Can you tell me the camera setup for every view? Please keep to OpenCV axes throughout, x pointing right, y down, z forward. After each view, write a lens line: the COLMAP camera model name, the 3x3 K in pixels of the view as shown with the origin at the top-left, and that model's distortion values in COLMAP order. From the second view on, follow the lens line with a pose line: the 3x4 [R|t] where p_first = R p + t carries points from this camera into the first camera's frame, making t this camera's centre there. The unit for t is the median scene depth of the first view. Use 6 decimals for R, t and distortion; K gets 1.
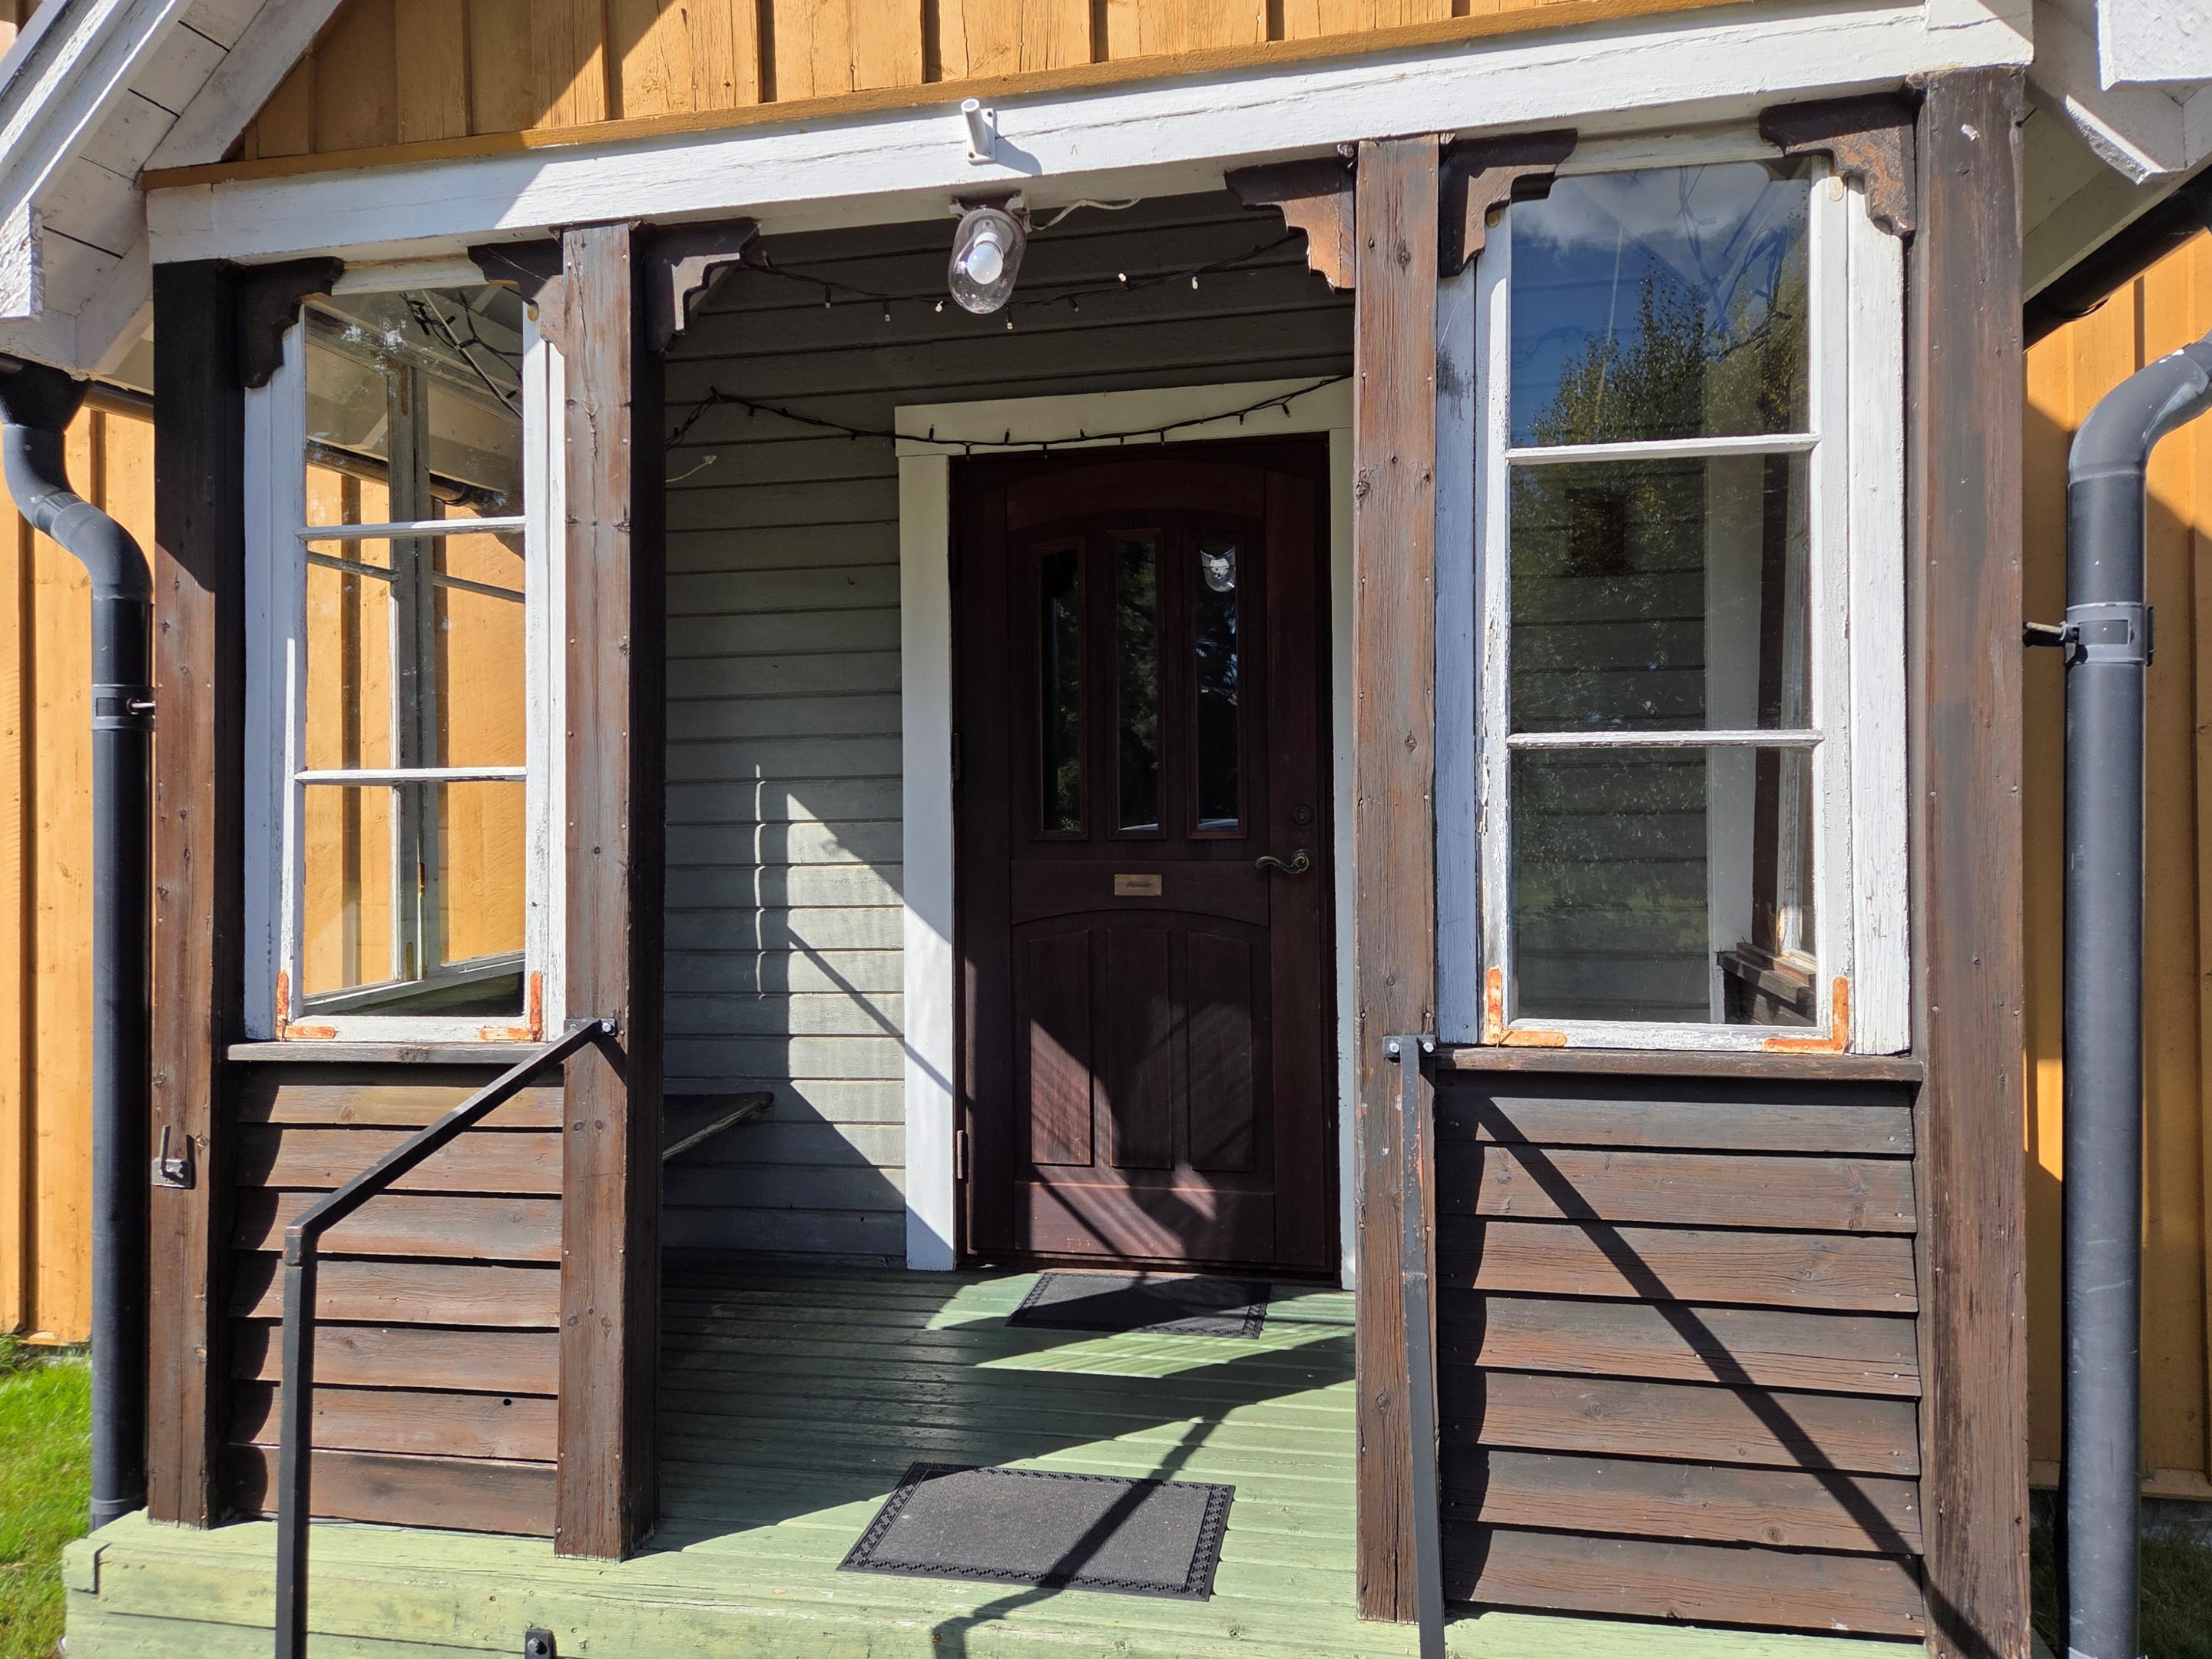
lens RADIAL K [[1239.1, 0, 1108.8], [0, 1239.1, 785.7], [0, 0, 1]] dist [0.031067, -0.019758]
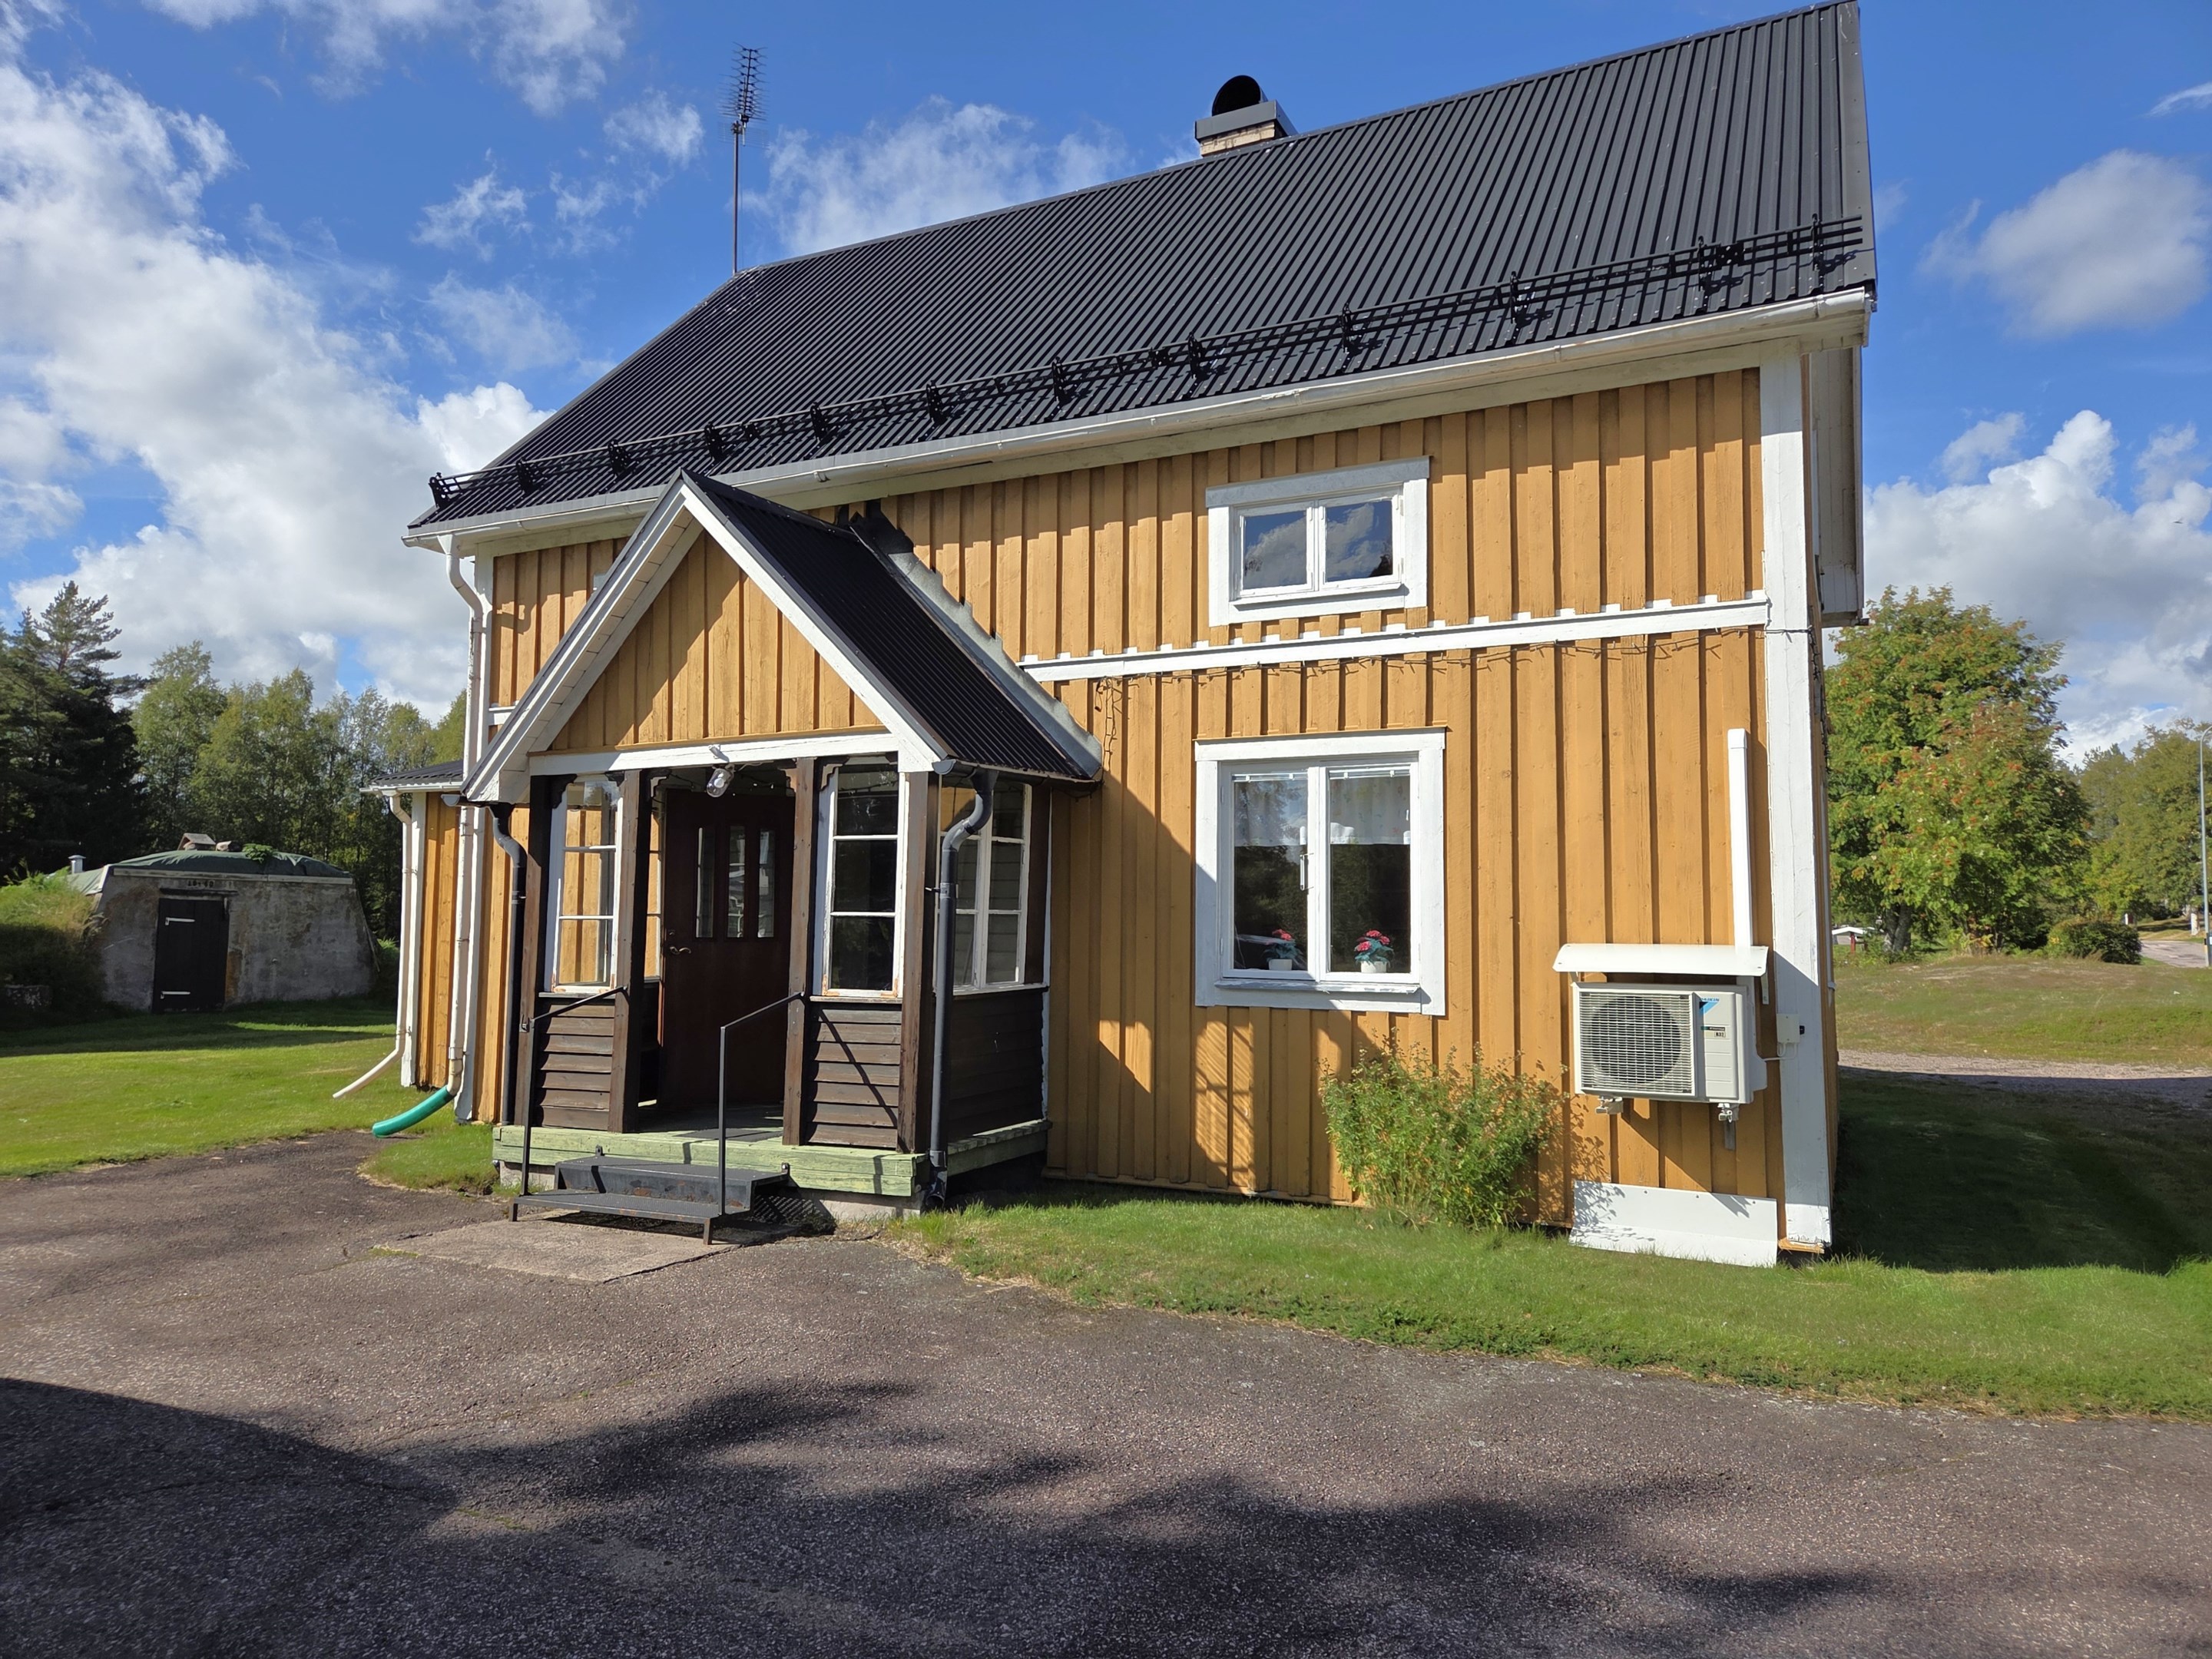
lens RADIAL K [[1469.7, 0, 1106.0], [0, 1469.7, 829.5], [0, 0, 1]] dist [0.046143, -0.037778]
pose [[0.956645, -0.001762, -0.291251, 2.193967], [-0.015968, 0.998160, -0.058487, -0.040906], [0.290819, 0.060602, 0.954857, -2.738840]]
